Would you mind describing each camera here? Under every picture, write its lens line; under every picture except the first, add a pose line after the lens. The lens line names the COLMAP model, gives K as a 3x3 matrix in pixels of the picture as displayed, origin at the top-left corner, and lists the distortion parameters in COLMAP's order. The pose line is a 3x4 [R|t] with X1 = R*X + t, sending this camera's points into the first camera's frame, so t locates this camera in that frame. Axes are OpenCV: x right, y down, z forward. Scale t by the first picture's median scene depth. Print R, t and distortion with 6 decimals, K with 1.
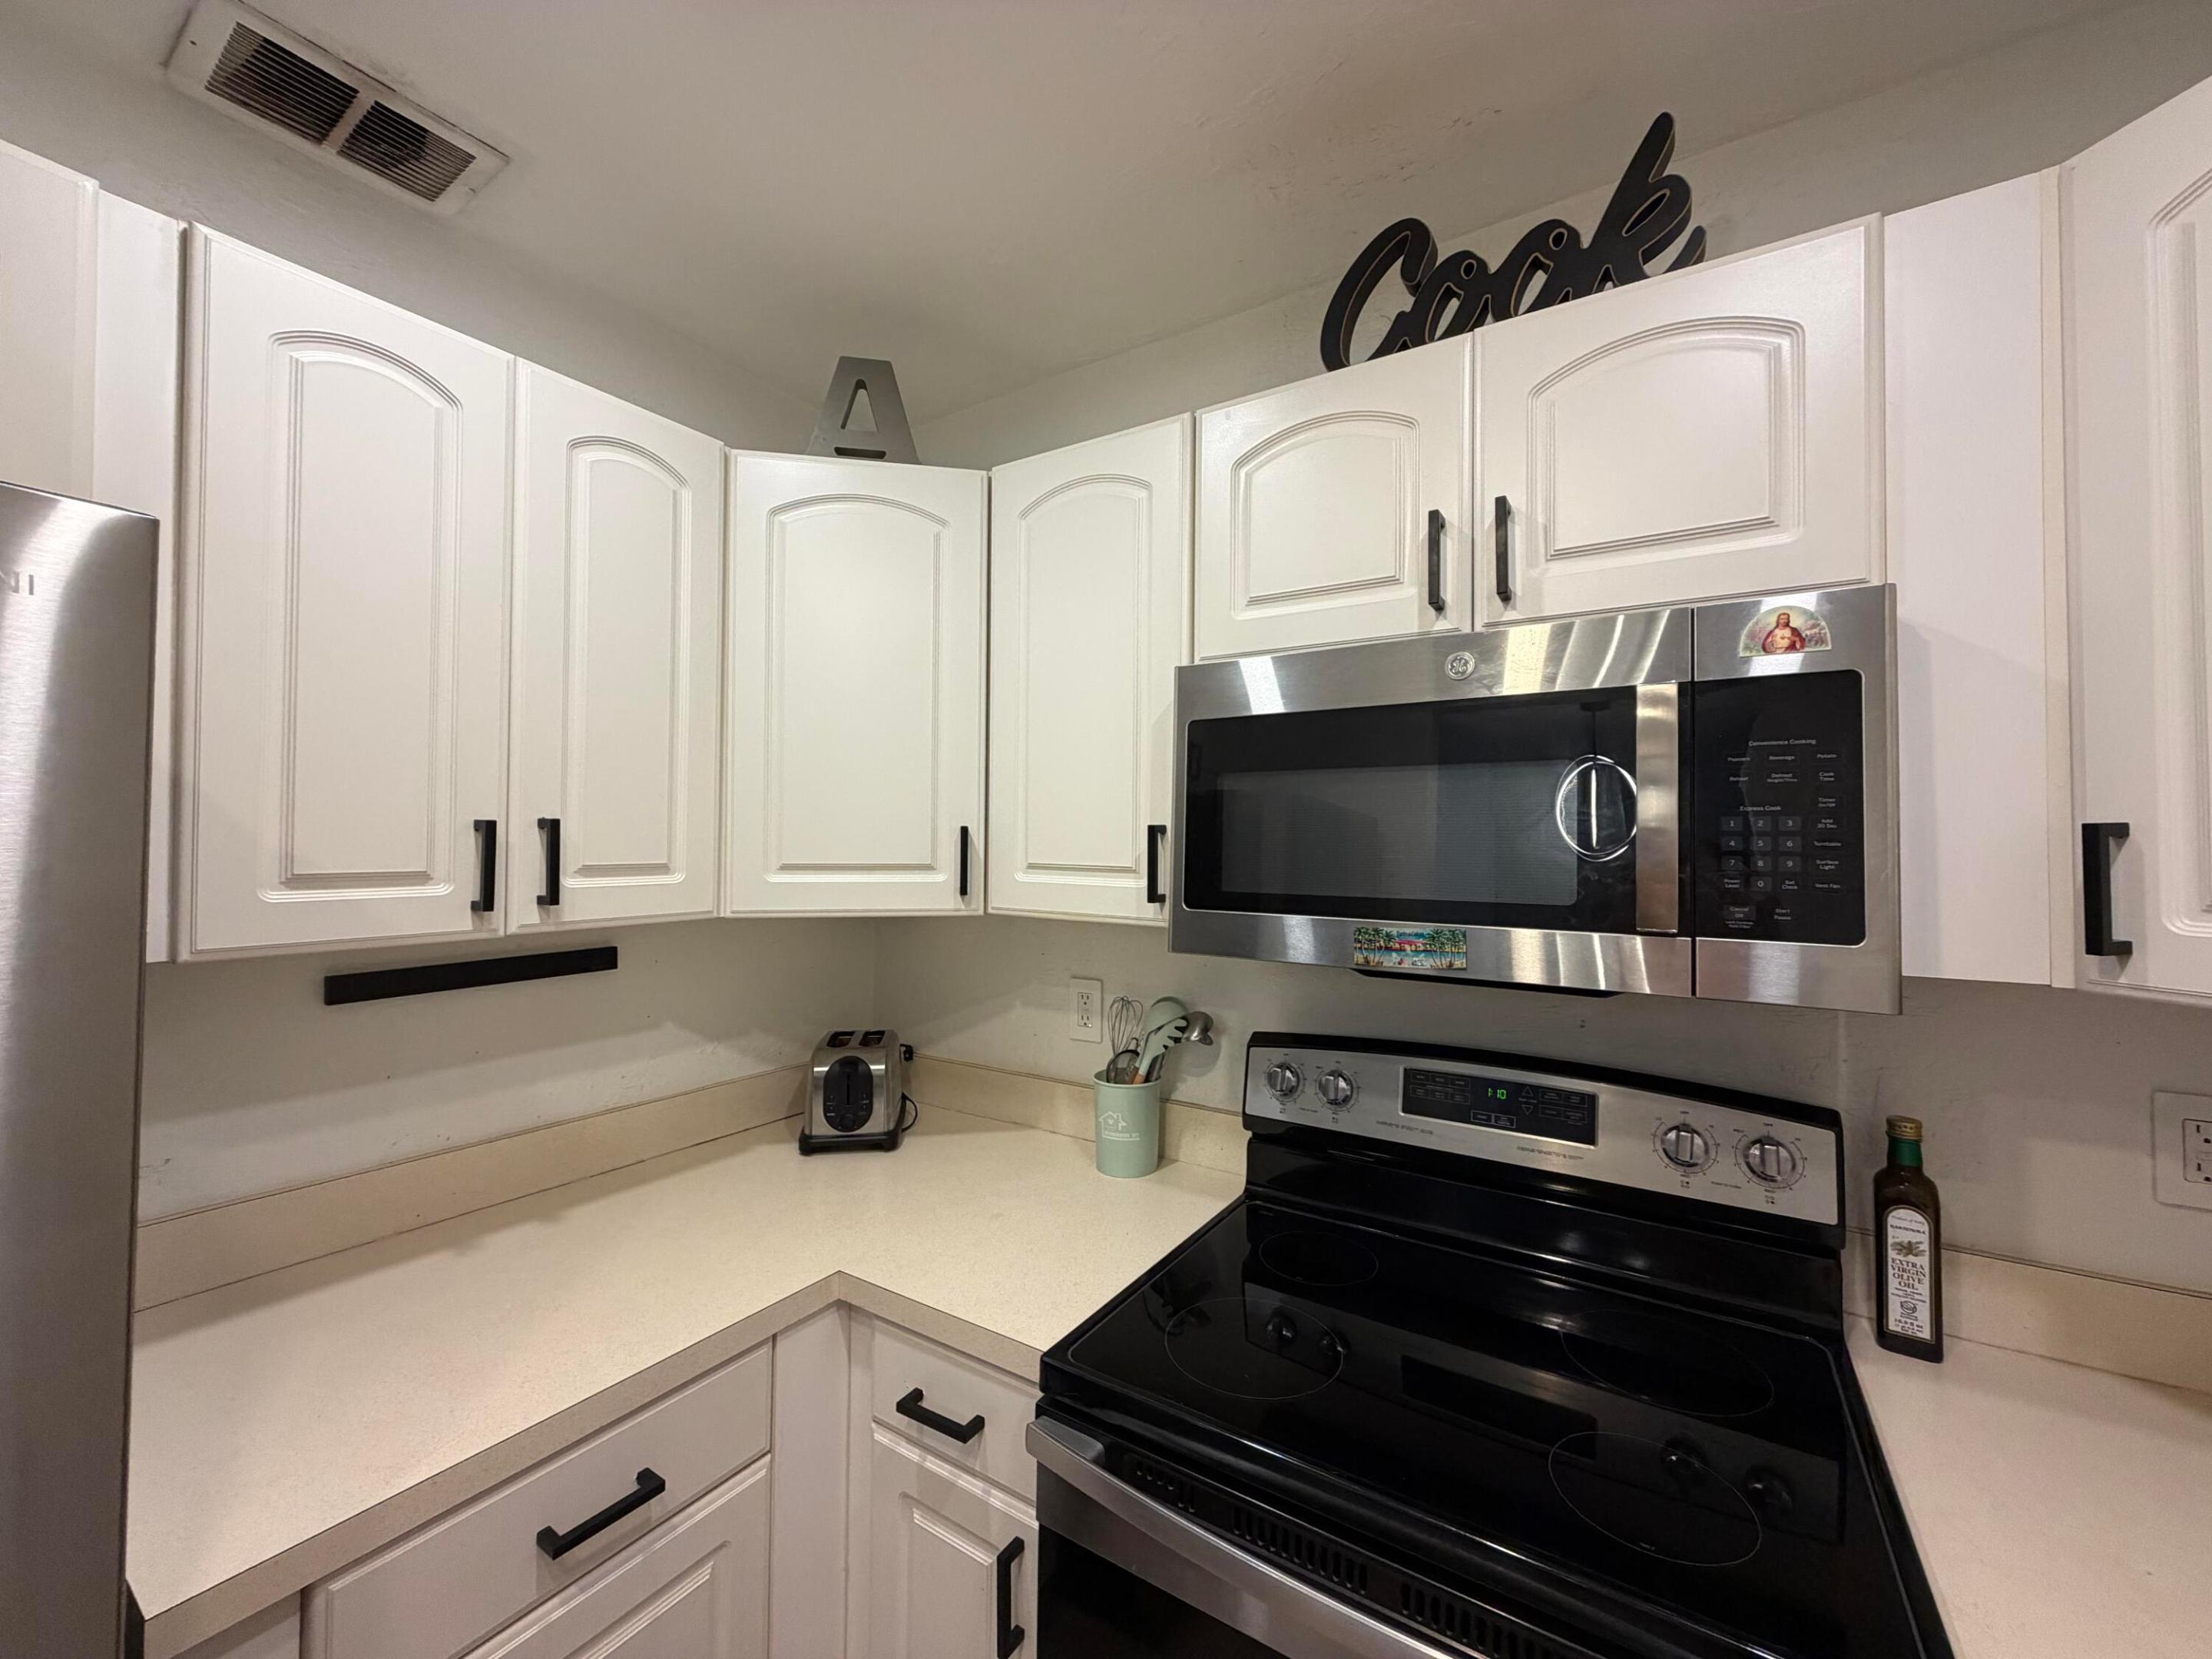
lens RADIAL K [[876.4, 0, 1099.8], [0, 876.4, 829.5], [0, 0, 1]] dist [-0.000460, -0.000045]
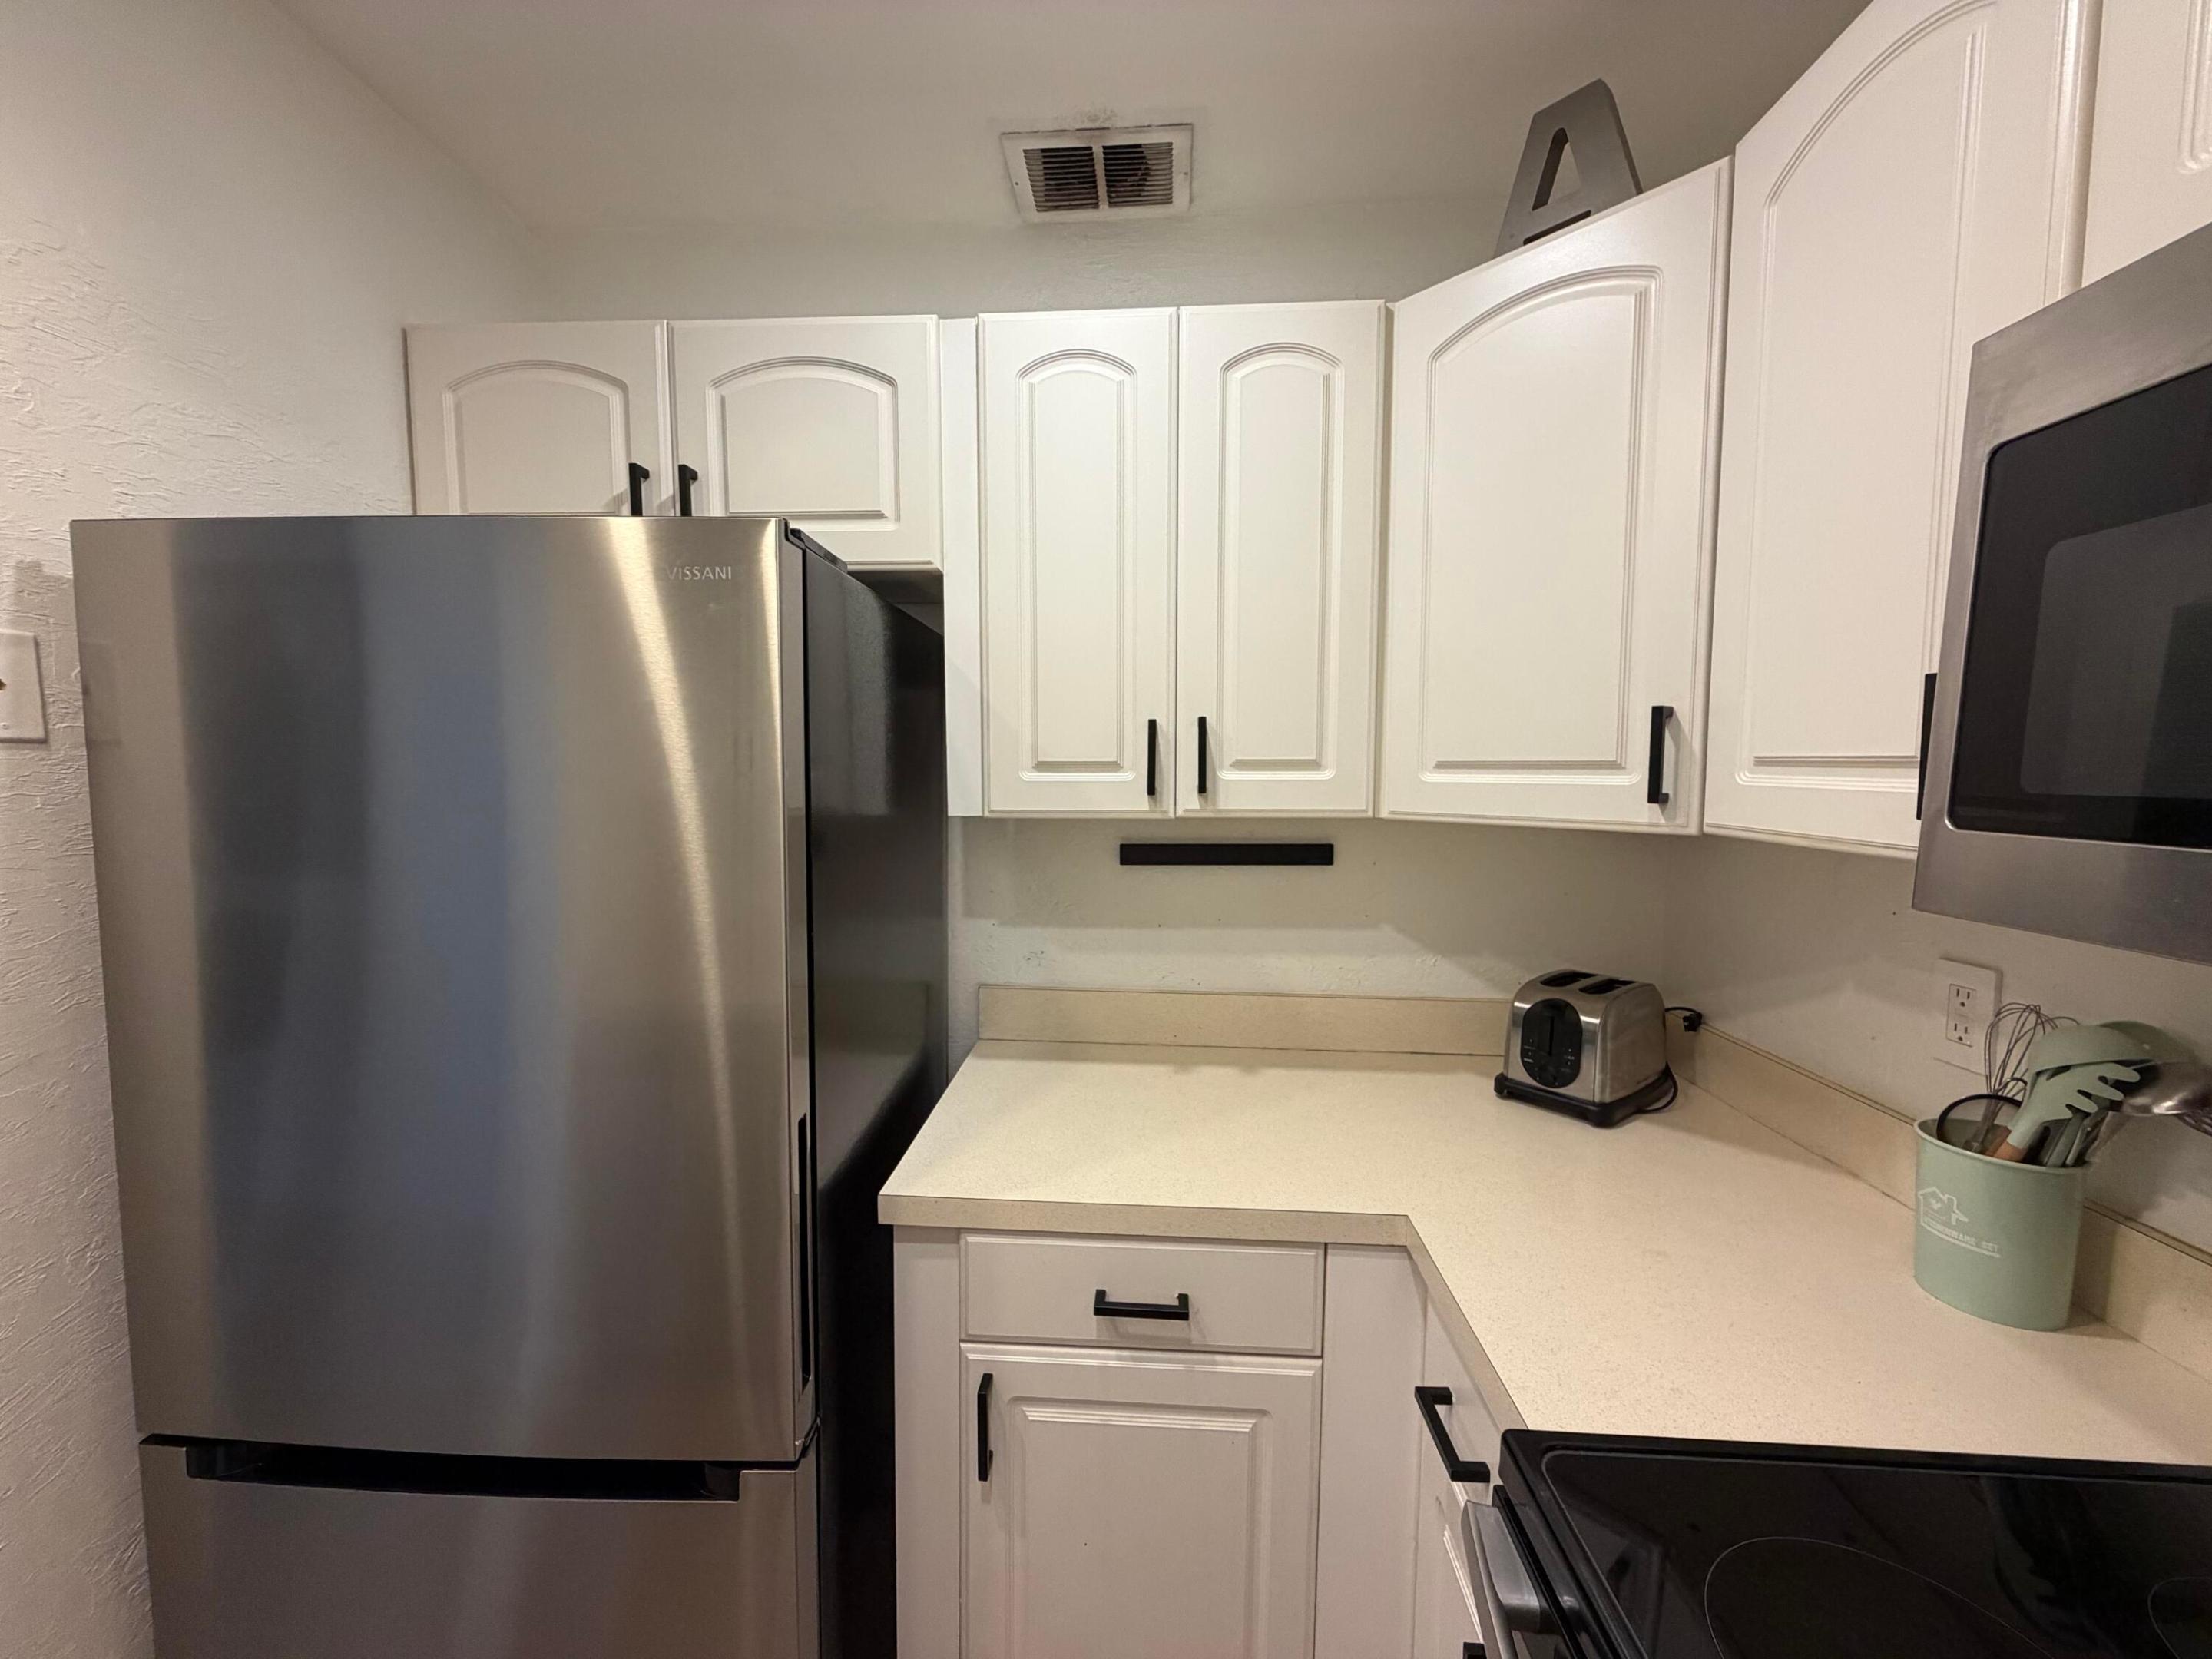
lens RADIAL K [[876.4, 0, 1099.8], [0, 876.4, 829.5], [0, 0, 1]] dist [-0.000460, -0.000045]
pose [[0.493561, 0.057479, -0.867810, 0.294537], [0.010570, 0.997343, 0.072071, 0.048747], [0.869647, -0.044744, 0.491642, 0.313979]]
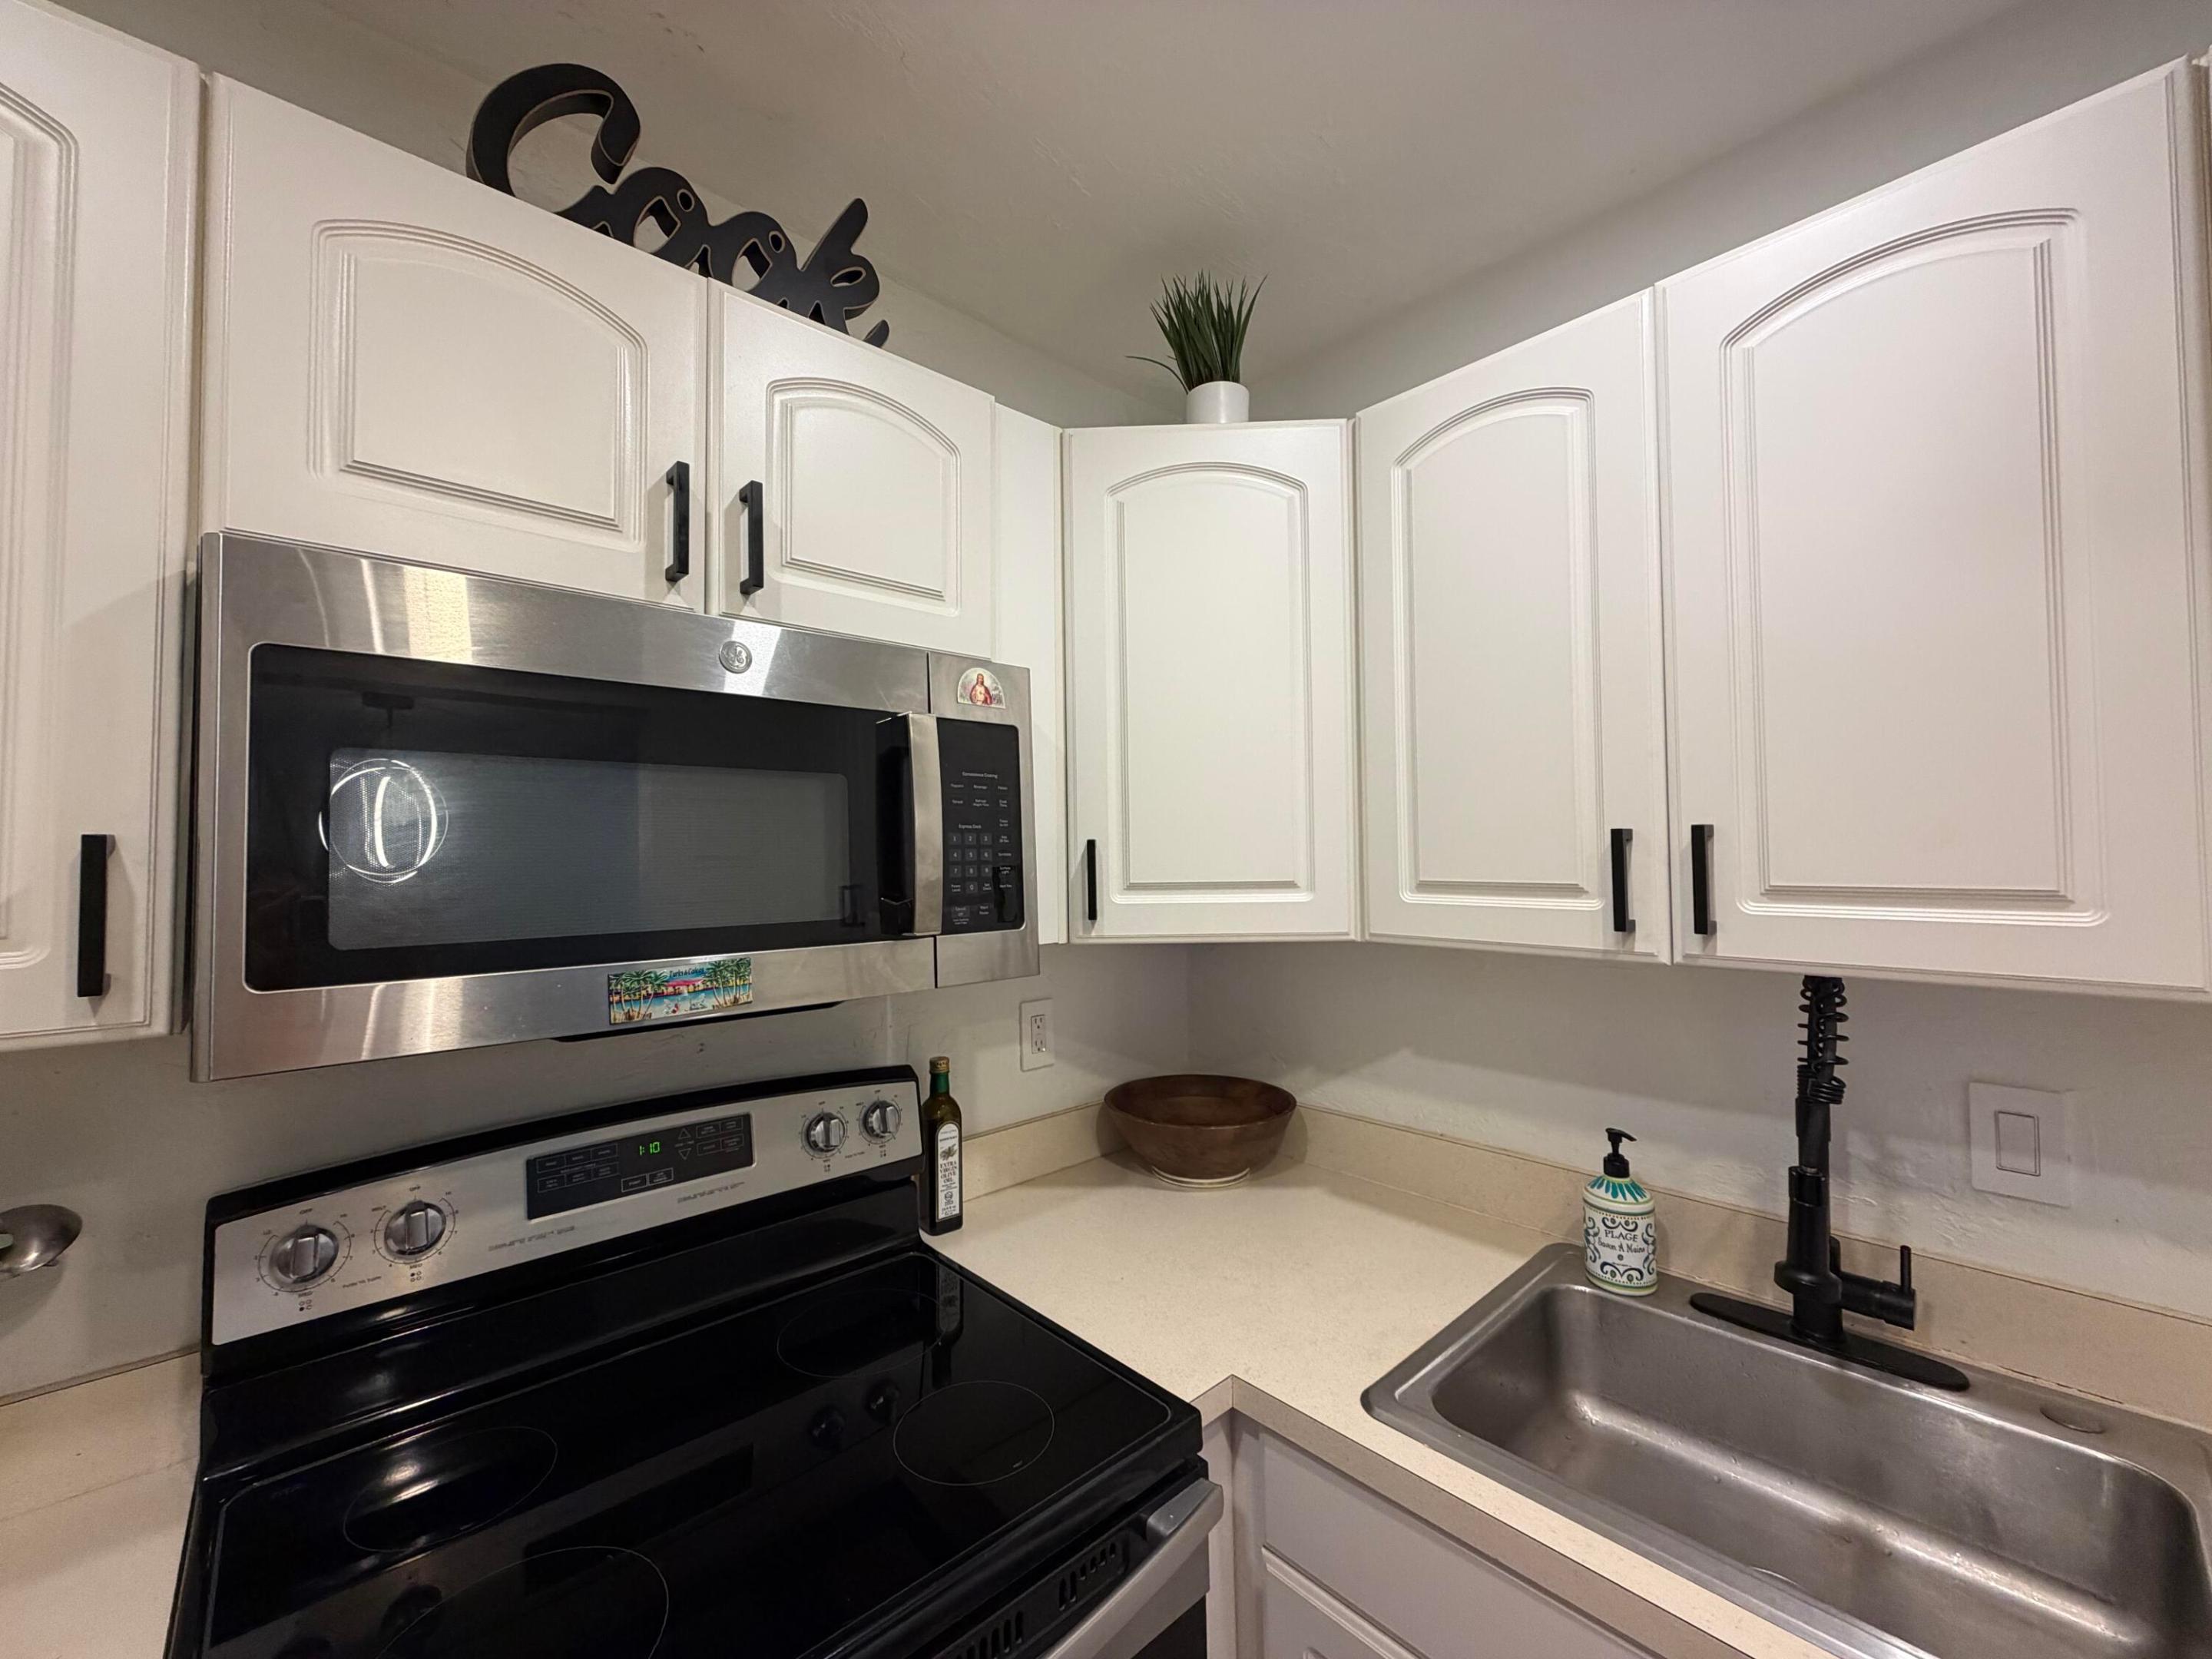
lens RADIAL K [[876.4, 0, 1099.8], [0, 876.4, 829.5], [0, 0, 1]] dist [-0.000460, -0.000045]
pose [[0.251140, 0.016663, 0.967807, -0.288246], [0.001556, 0.999844, -0.017618, 0.001720], [-0.967950, 0.005931, 0.251074, 0.362838]]
